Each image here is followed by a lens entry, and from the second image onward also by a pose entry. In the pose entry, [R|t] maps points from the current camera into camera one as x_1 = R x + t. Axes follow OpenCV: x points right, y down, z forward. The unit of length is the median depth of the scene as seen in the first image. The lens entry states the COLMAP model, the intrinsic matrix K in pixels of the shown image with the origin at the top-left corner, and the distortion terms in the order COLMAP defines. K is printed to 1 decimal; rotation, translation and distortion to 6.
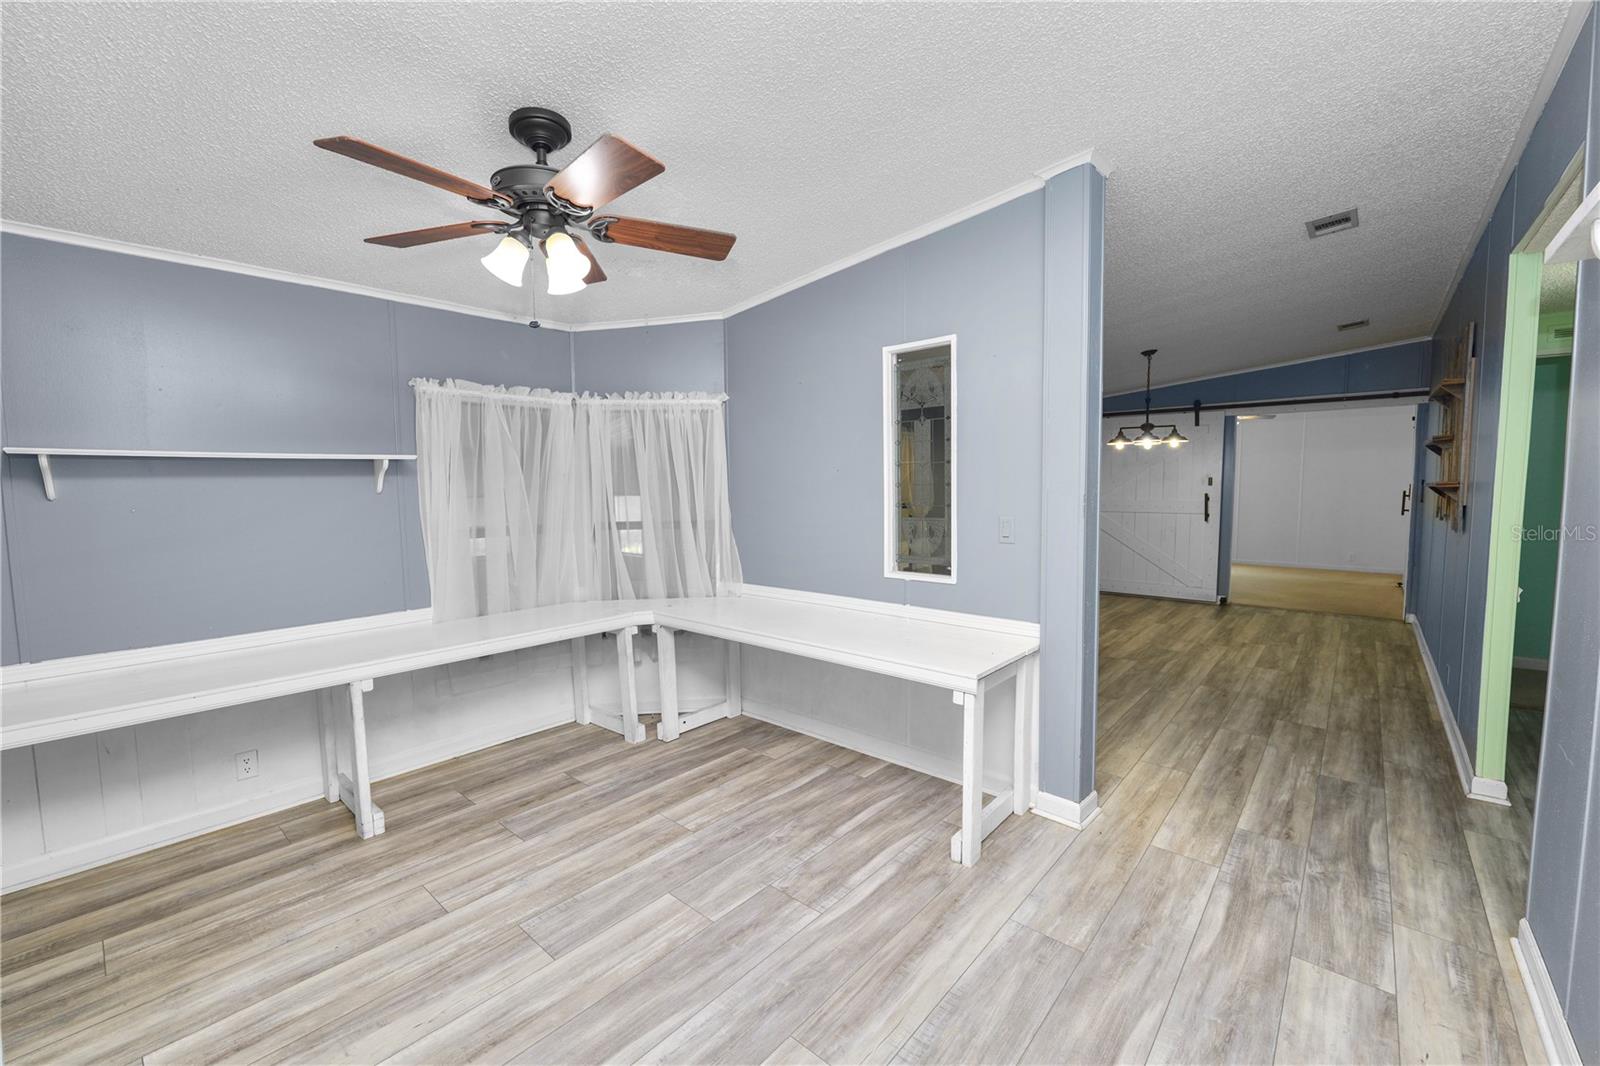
lens RADIAL K [[652.9, 0, 798.0], [0, 652.9, 535.7], [0, 0, 1]] dist [-0.012025, 0.000222]
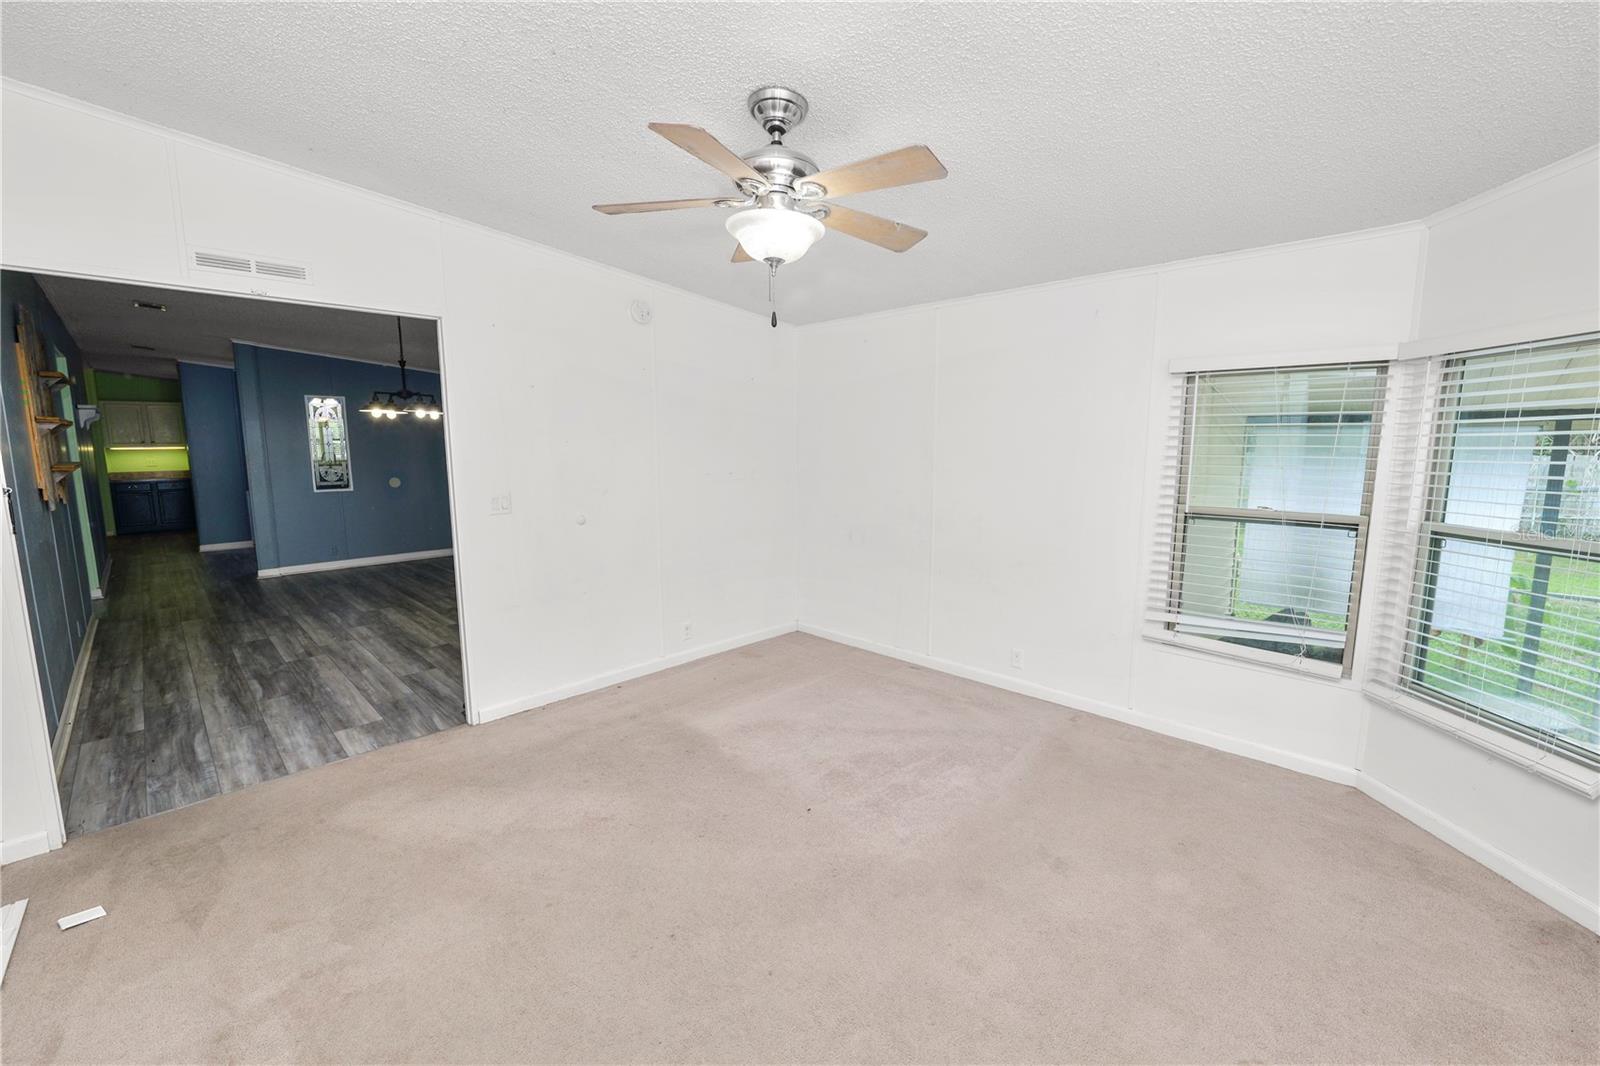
lens RADIAL K [[651.9, 0, 800.3], [0, 651.9, 532.2], [0, 0, 1]] dist [-0.012862, 0.000632]
pose [[-0.060771, 0.146406, -0.987356, 2.366734], [-0.076546, 0.985588, 0.150856, -0.267634], [0.995212, 0.084746, -0.048688, 2.703309]]
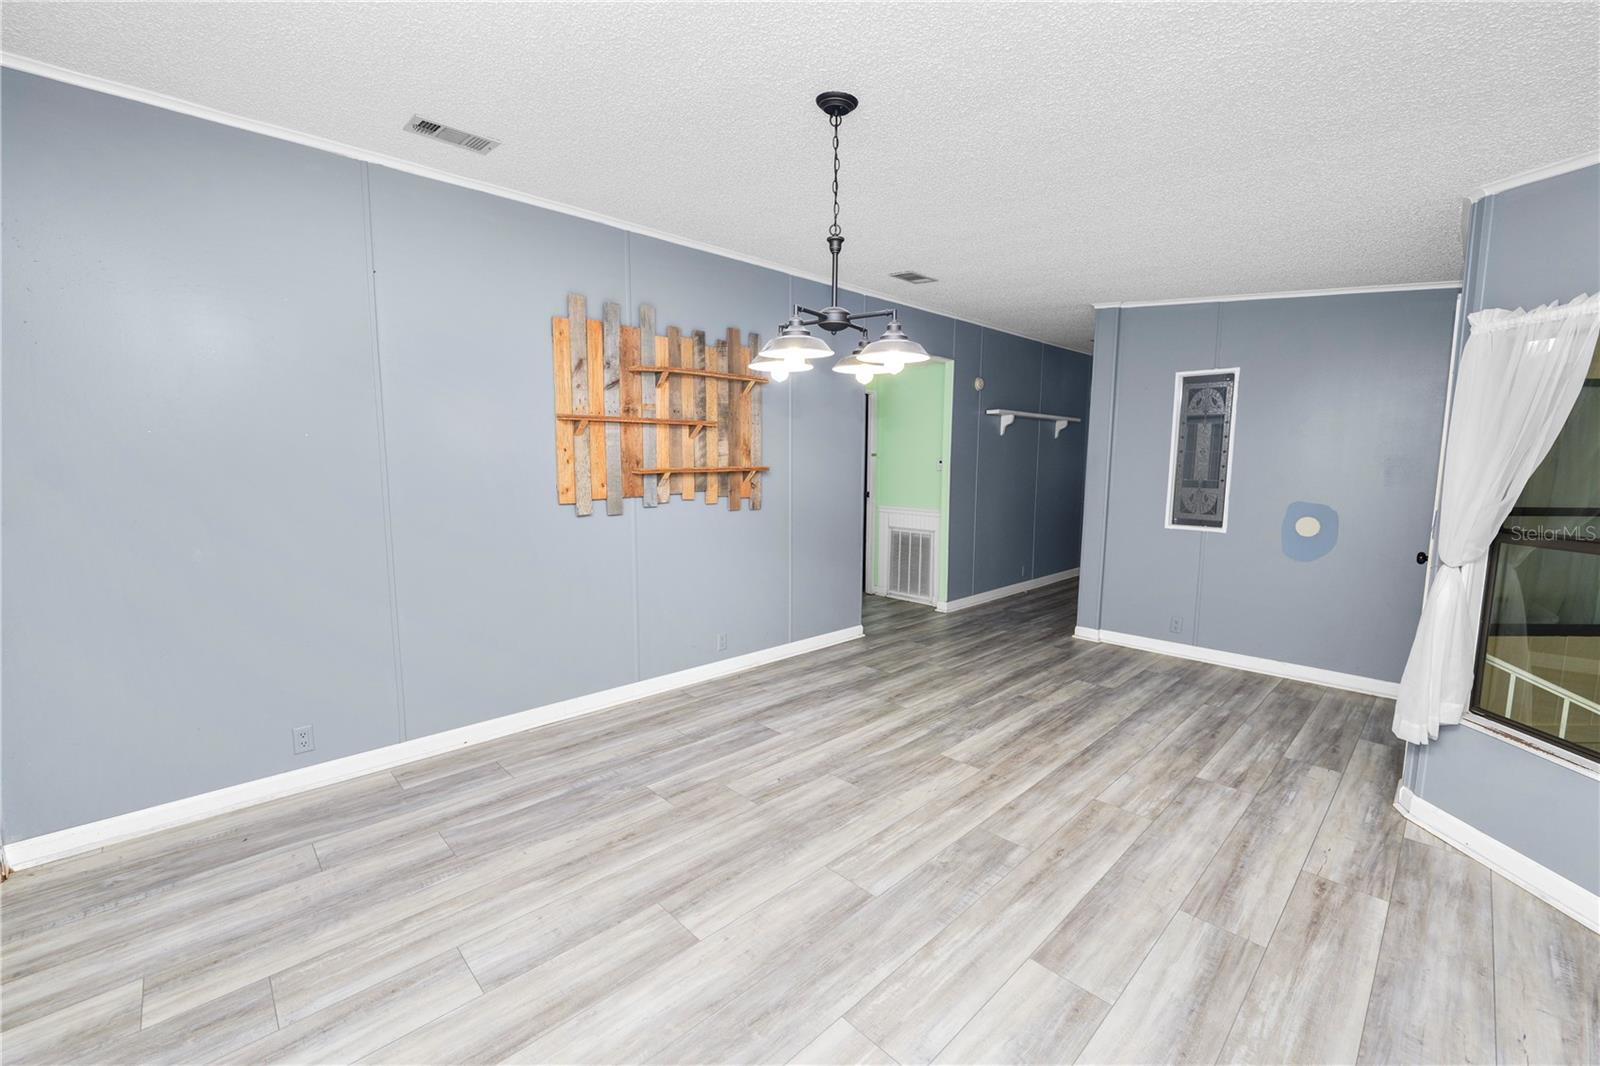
lens RADIAL K [[650.6, 0, 796.7], [0, 650.6, 534.5], [0, 0, 1]] dist [-0.013077, 0.000196]
pose [[-0.995542, -0.004789, 0.094196, 0.894844], [0.013573, 0.981039, 0.193336, -0.205046], [-0.093336, 0.193753, -0.976600, 2.353124]]
